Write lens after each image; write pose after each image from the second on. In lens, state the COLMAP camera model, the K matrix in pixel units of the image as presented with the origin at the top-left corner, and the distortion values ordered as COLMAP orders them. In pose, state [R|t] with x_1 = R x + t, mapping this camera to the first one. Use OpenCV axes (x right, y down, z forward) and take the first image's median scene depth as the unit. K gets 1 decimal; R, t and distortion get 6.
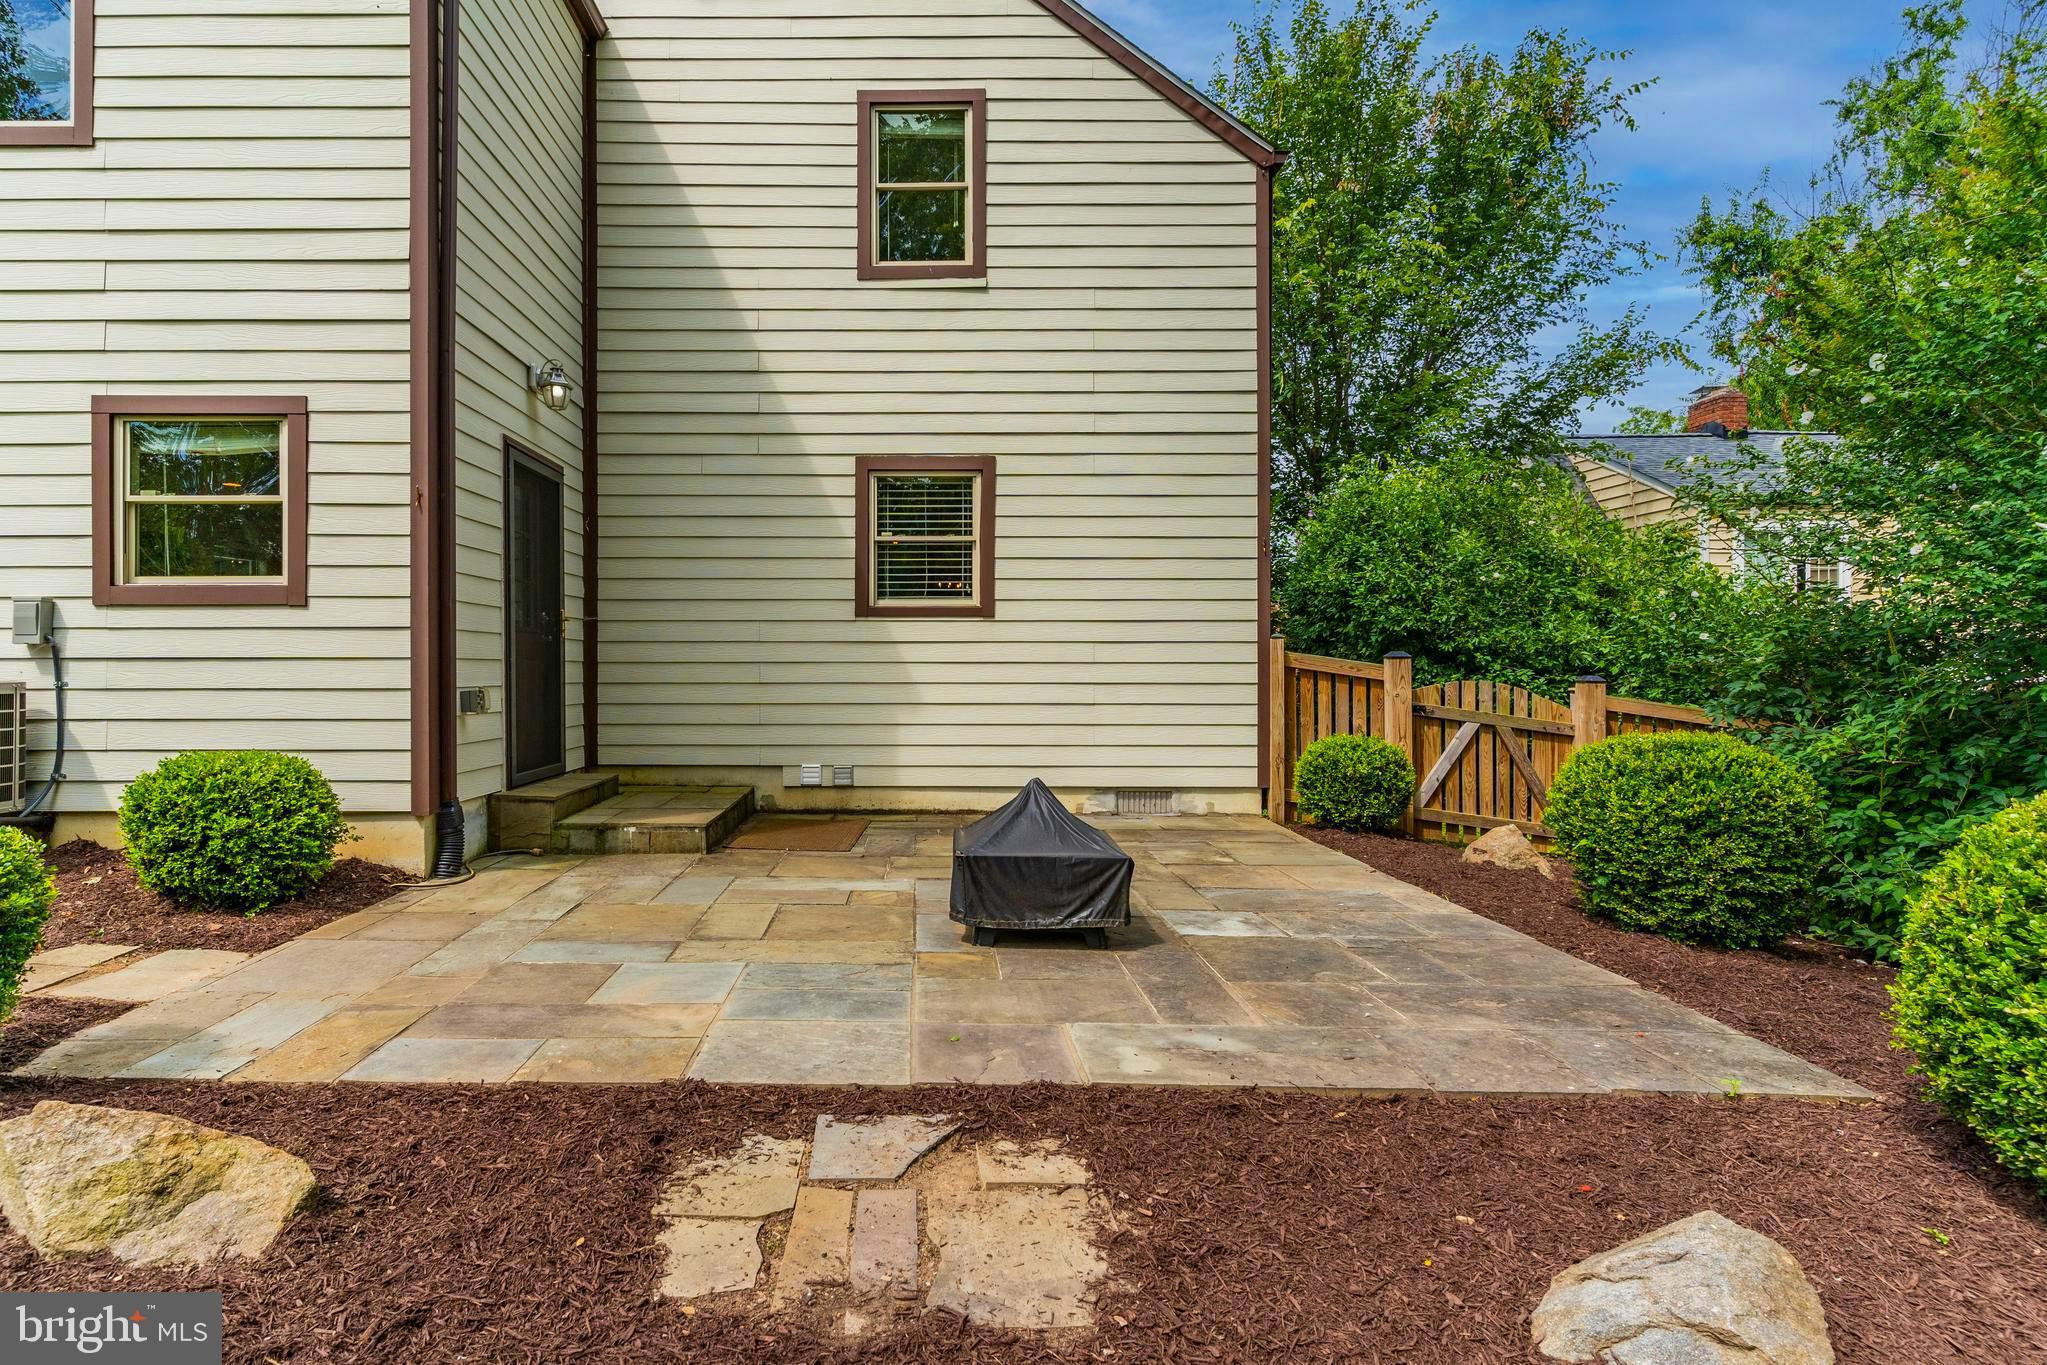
lens RADIAL K [[1038.9, 0, 921.7], [0, 1038.9, 663.1], [0, 0, 1]] dist [-0.000152, -0.000310]
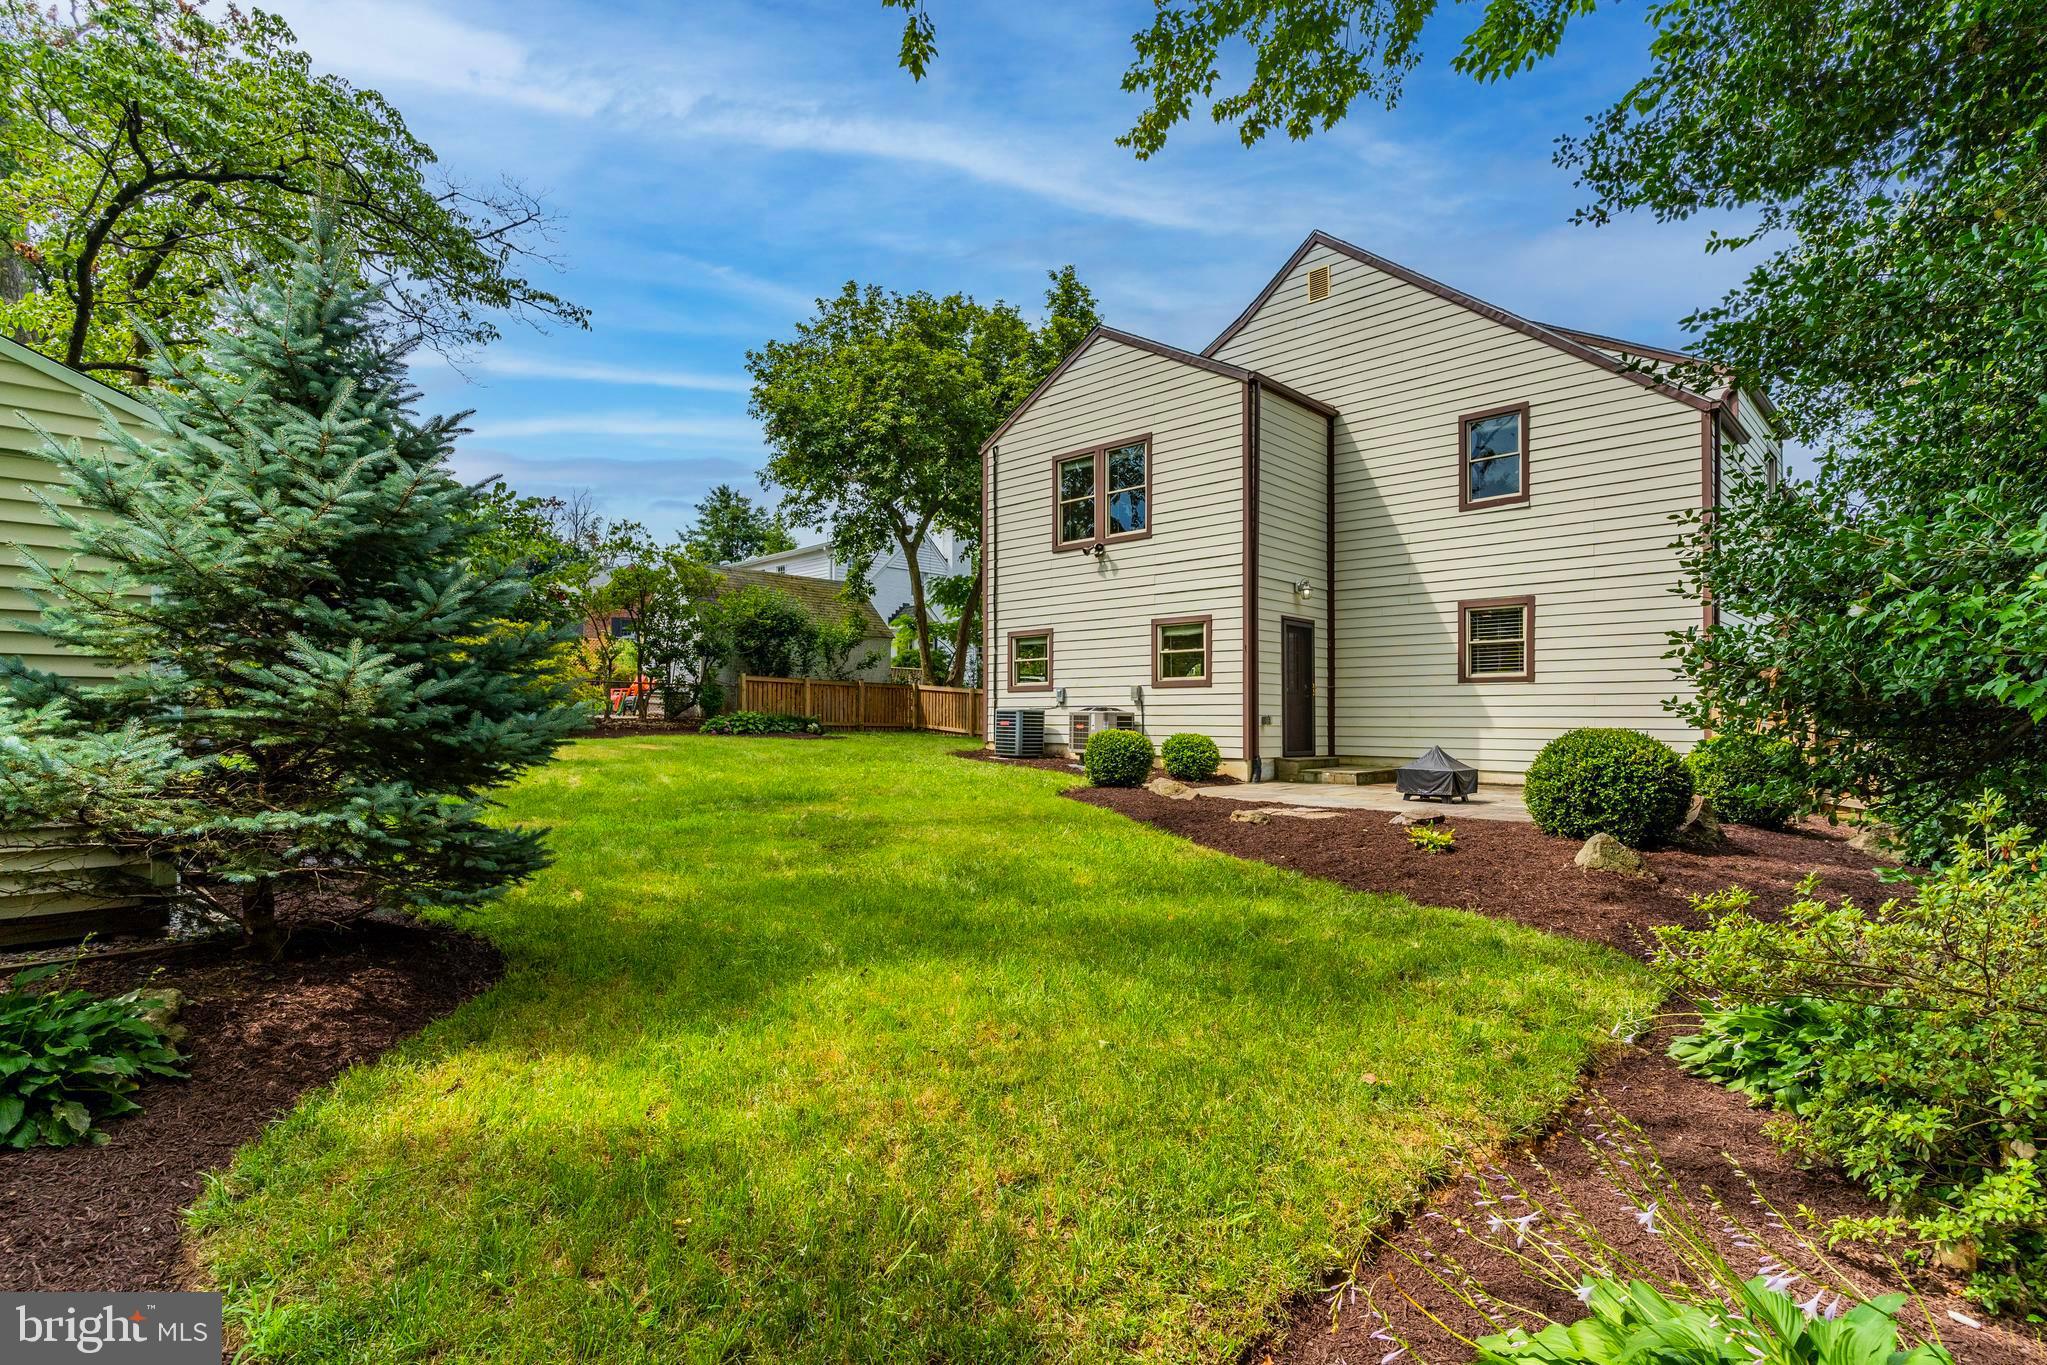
lens RADIAL K [[981.9, 0, 1019.7], [0, 981.9, 709.8], [0, 0, 1]] dist [-0.000211, -0.000080]
pose [[0.718212, -0.003926, -0.695813, 0.634094], [-0.001901, 0.999969, -0.007604, 0.021563], [0.695822, 0.006784, 0.718182, -0.913696]]
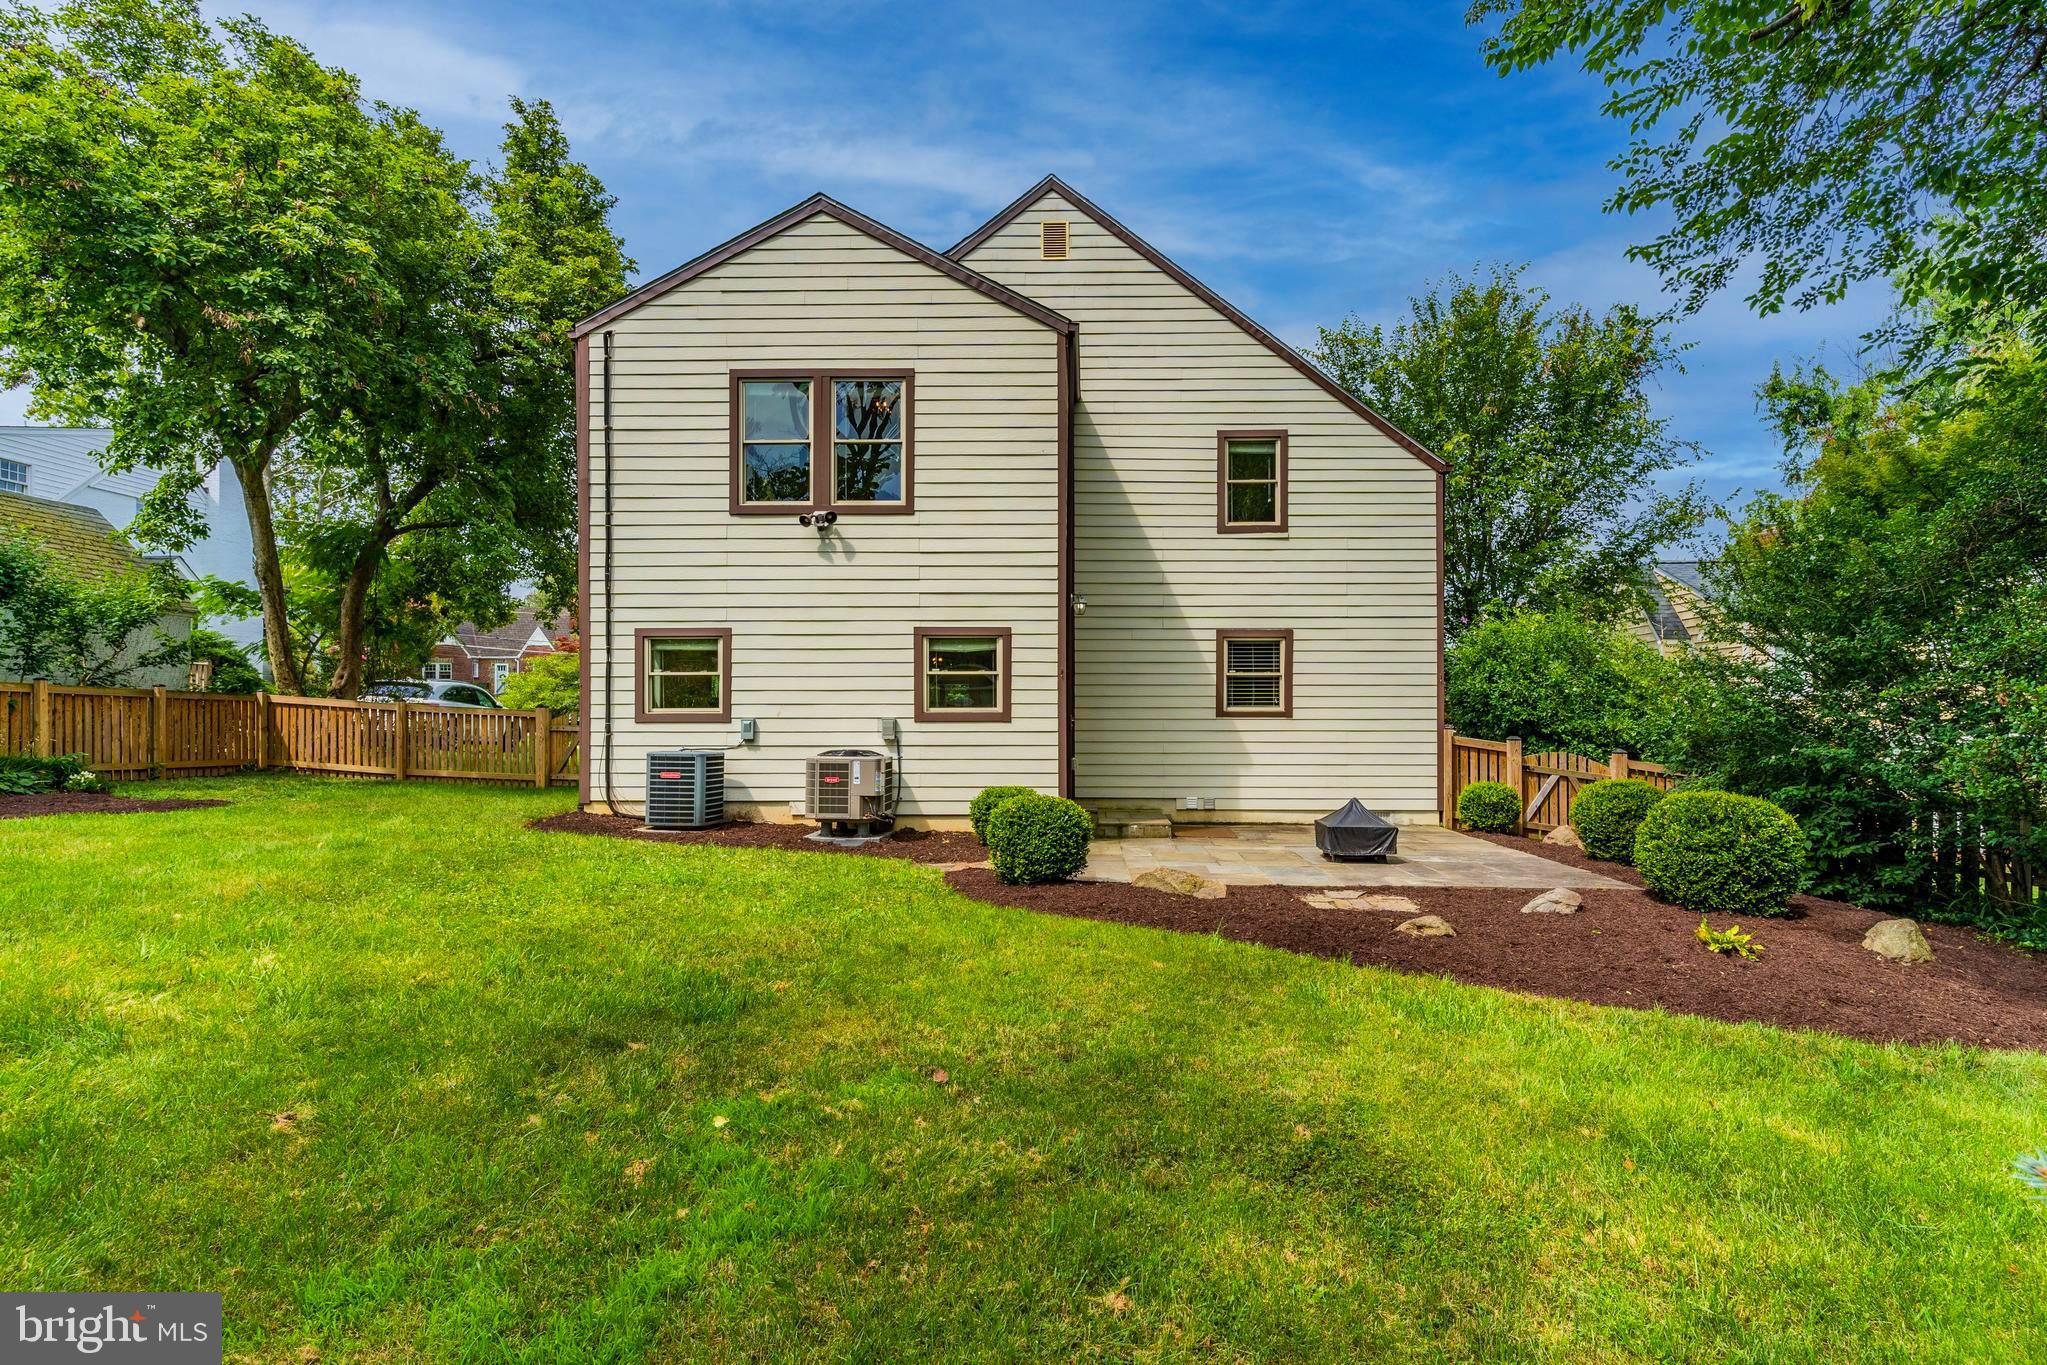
lens RADIAL K [[998.0, 0, 1074.6], [0, 998.0, 712.3], [0, 0, 1]] dist [0.004634, 0.000427]
pose [[0.999936, 0.000043, -0.011320, -0.294856], [-0.000111, 0.999982, -0.005946, -0.042602], [0.011319, 0.005947, 0.999918, -0.765516]]
